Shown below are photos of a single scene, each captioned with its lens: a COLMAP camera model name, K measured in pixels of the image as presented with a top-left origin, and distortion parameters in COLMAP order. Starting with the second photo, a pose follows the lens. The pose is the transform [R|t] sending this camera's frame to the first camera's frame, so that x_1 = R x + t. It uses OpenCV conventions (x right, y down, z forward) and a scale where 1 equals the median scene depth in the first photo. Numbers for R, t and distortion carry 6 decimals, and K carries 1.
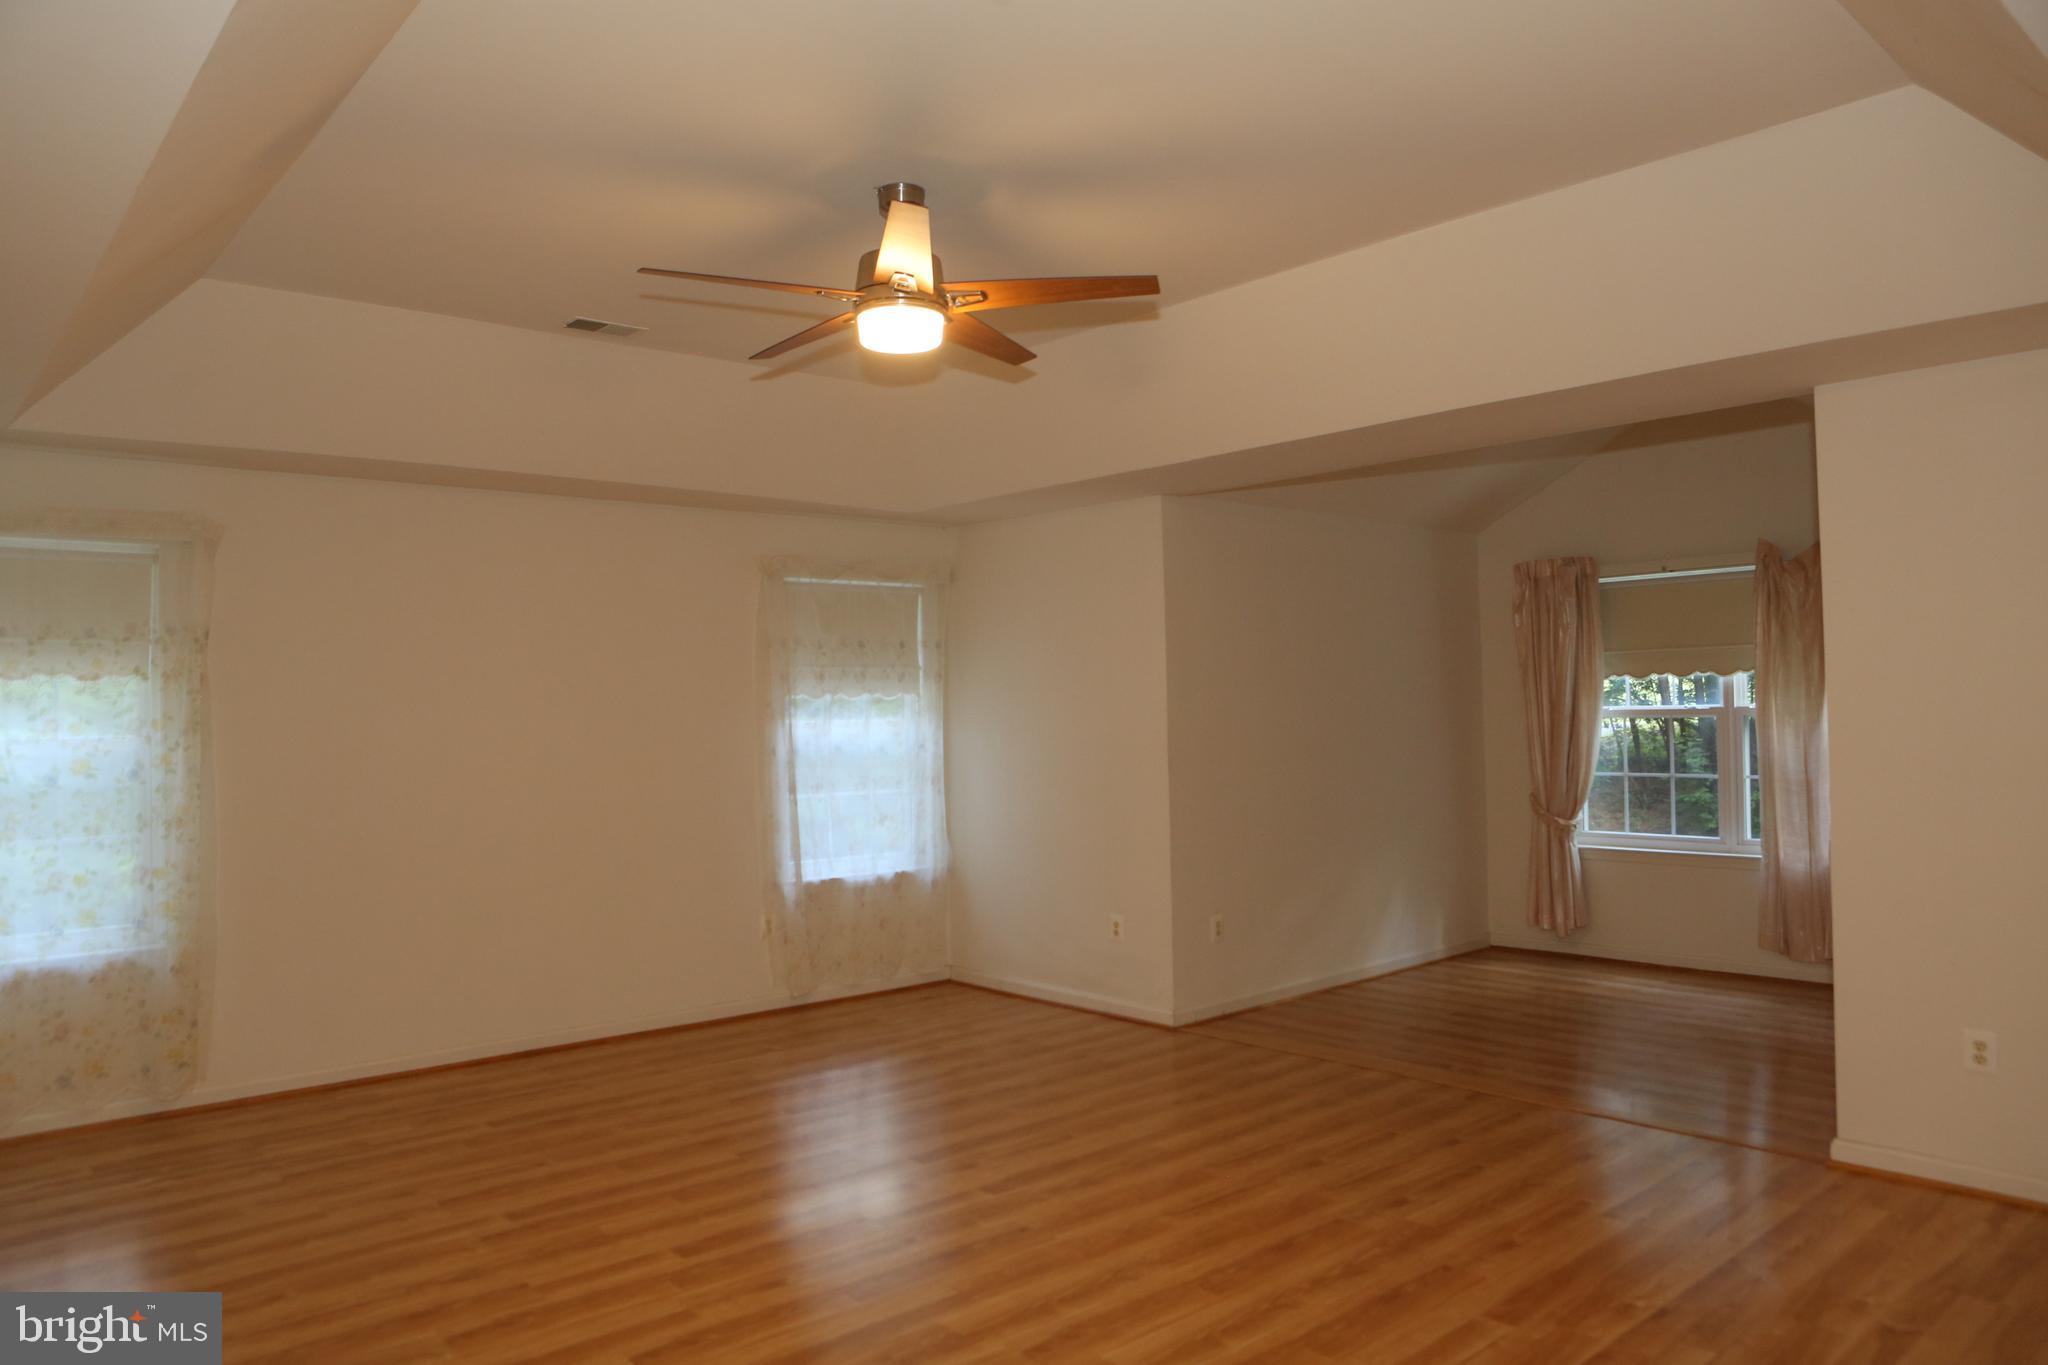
lens RADIAL K [[1408.8, 0, 1022.7], [0, 1408.8, 687.1], [0, 0, 1]] dist [-0.108468, 0.080220]
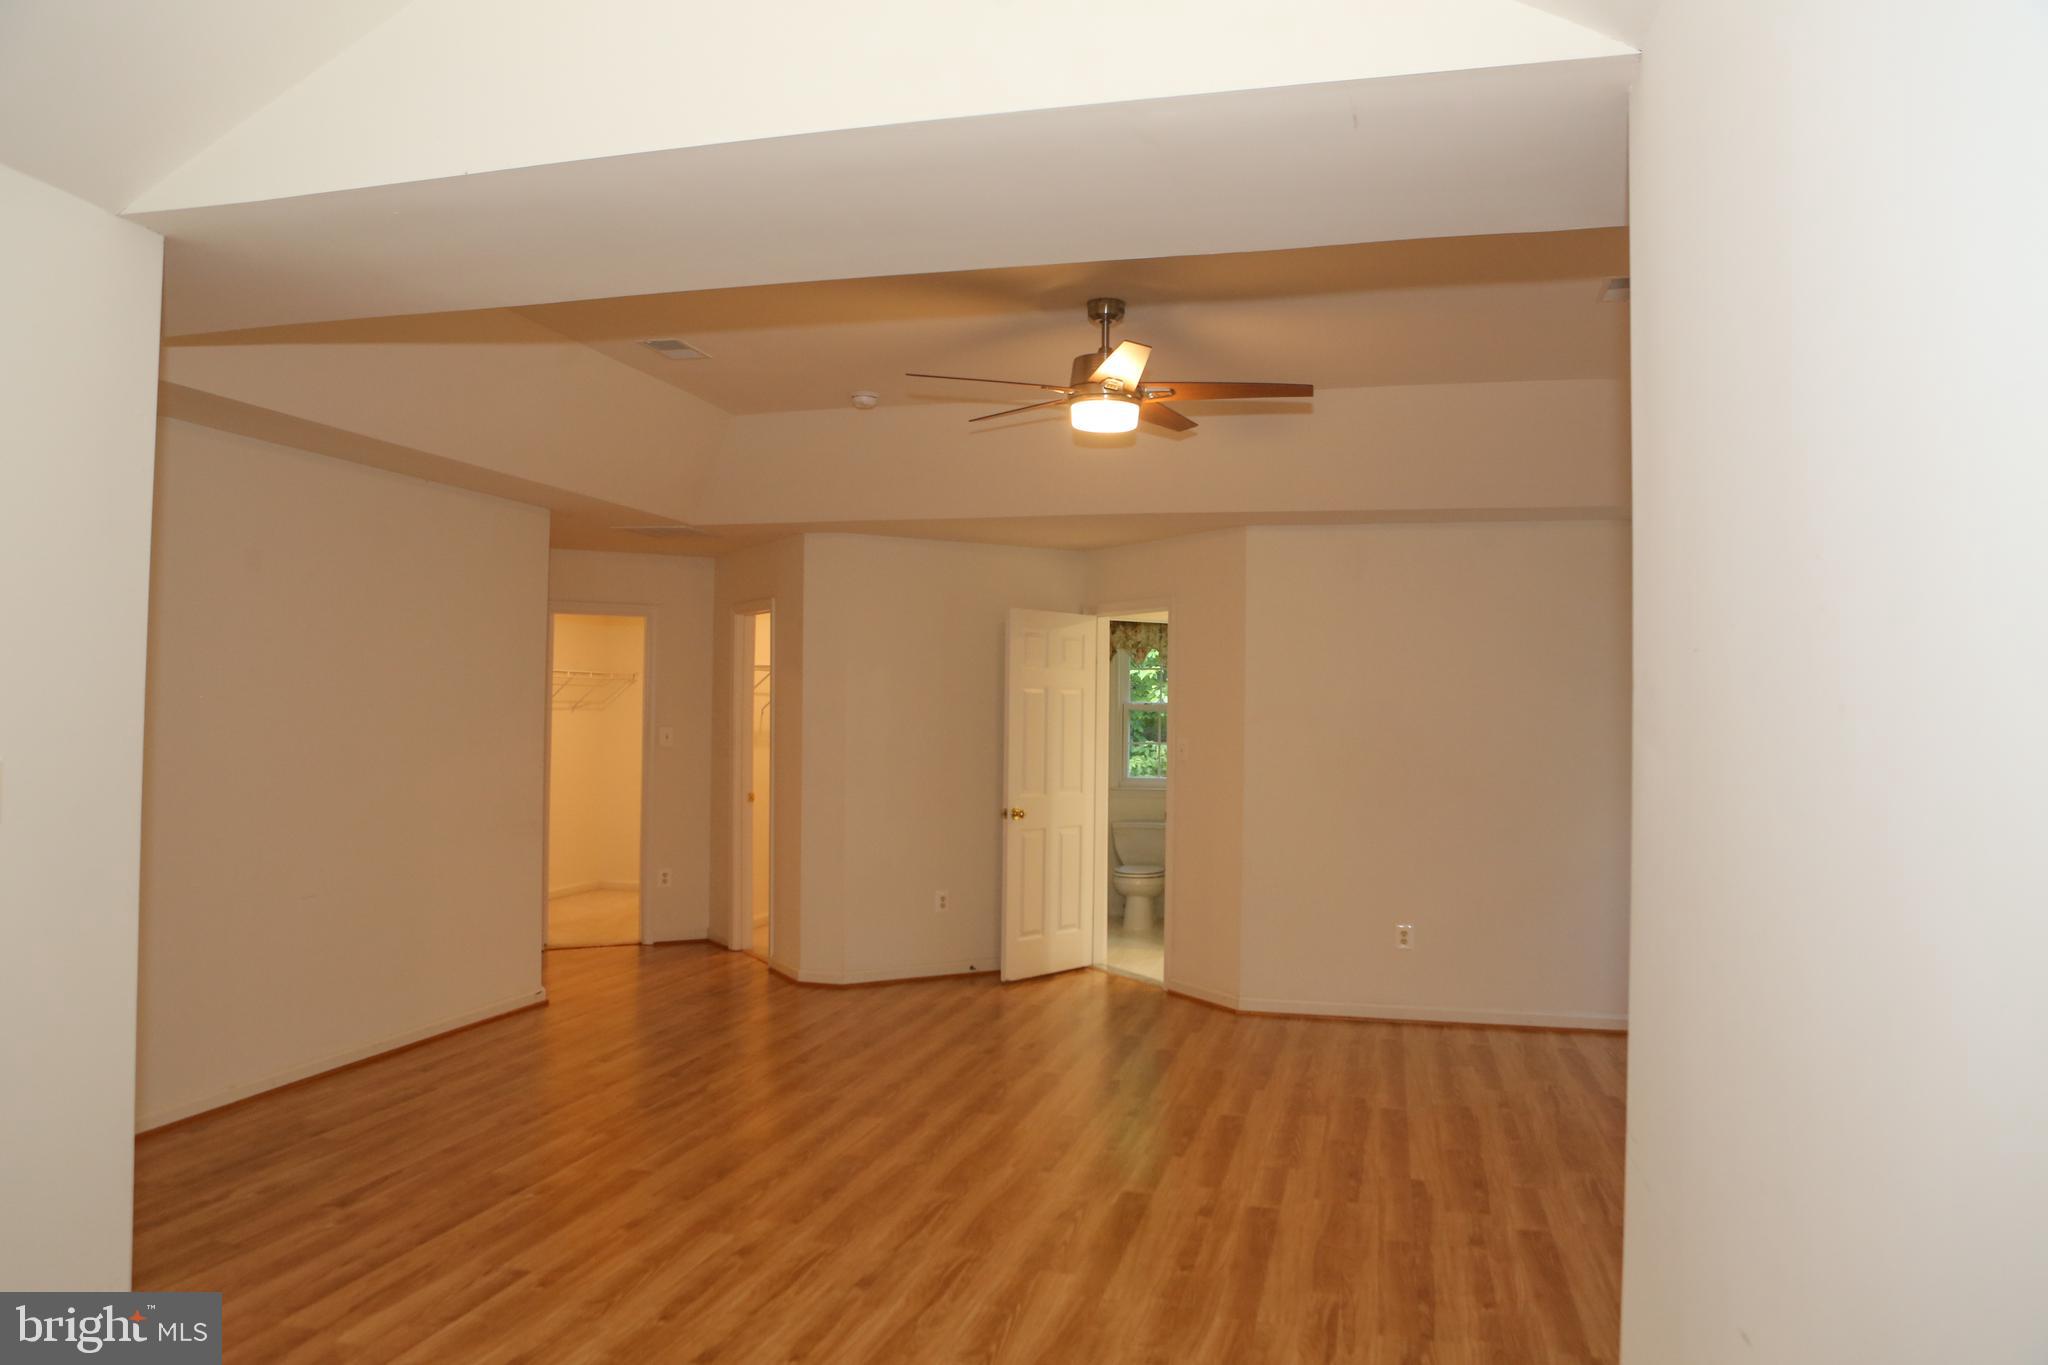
lens RADIAL K [[1408.8, 0, 1020.6], [0, 1408.8, 679.3], [0, 0, 1]] dist [-0.108468, 0.080220]
pose [[-0.832325, -0.007998, -0.554230, 0.546057], [0.009493, 0.999544, -0.028681, 0.014237], [0.554207, -0.029133, -0.831869, 1.616701]]
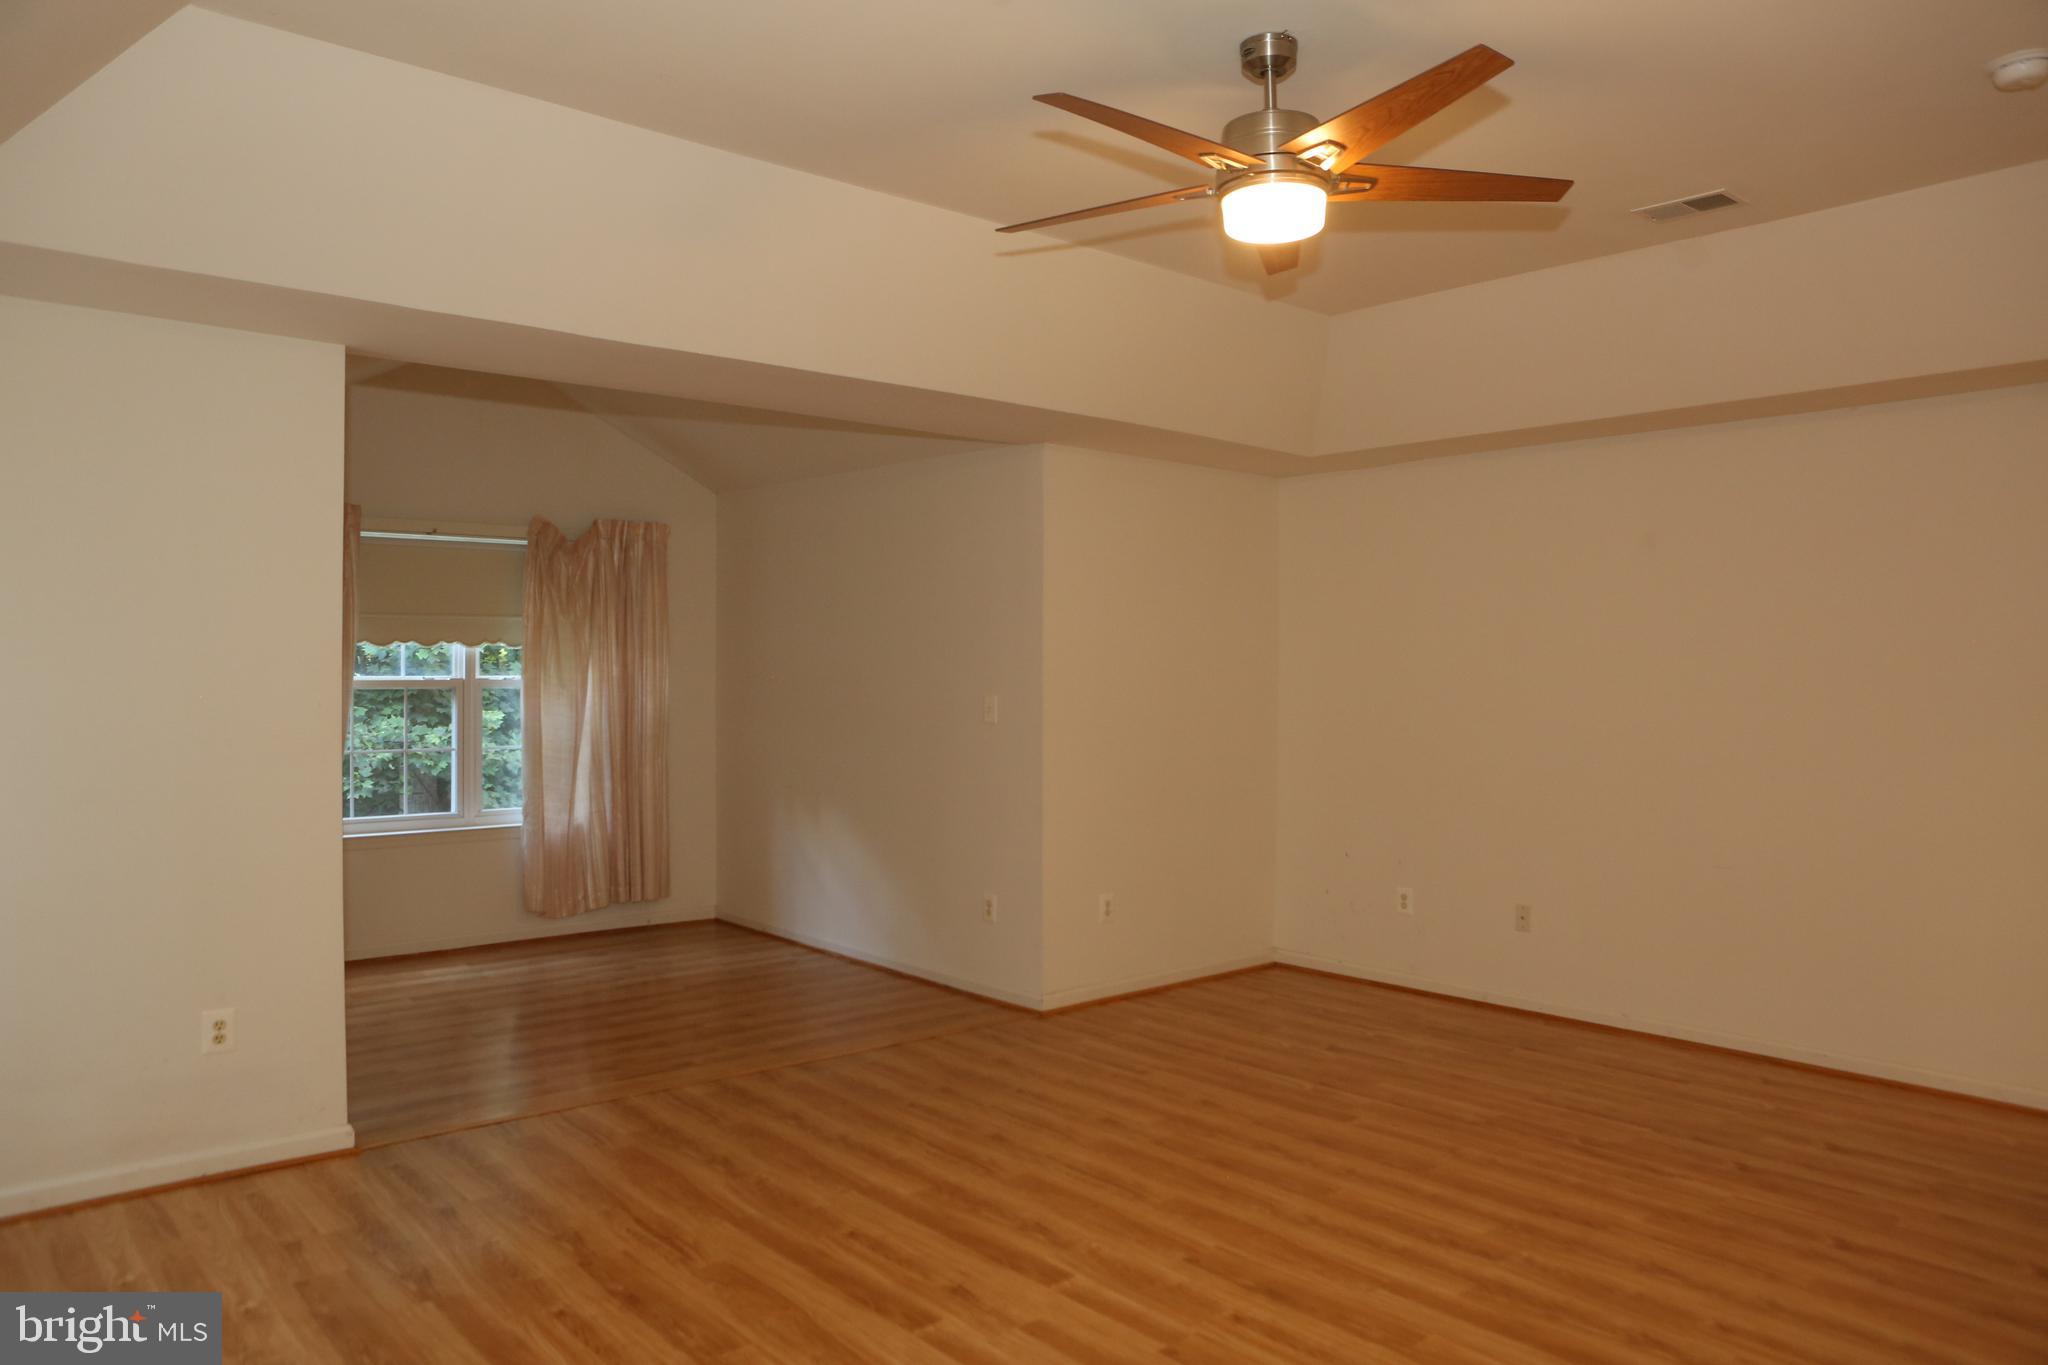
lens RADIAL K [[1408.8, 0, 1031.4], [0, 1408.8, 681.1], [0, 0, 1]] dist [-0.108468, 0.080220]
pose [[0.006823, 0.007887, 0.999946, -0.735167], [-0.022447, 0.999718, -0.007732, 0.023067], [-0.999725, -0.022393, 0.006998, 0.911355]]
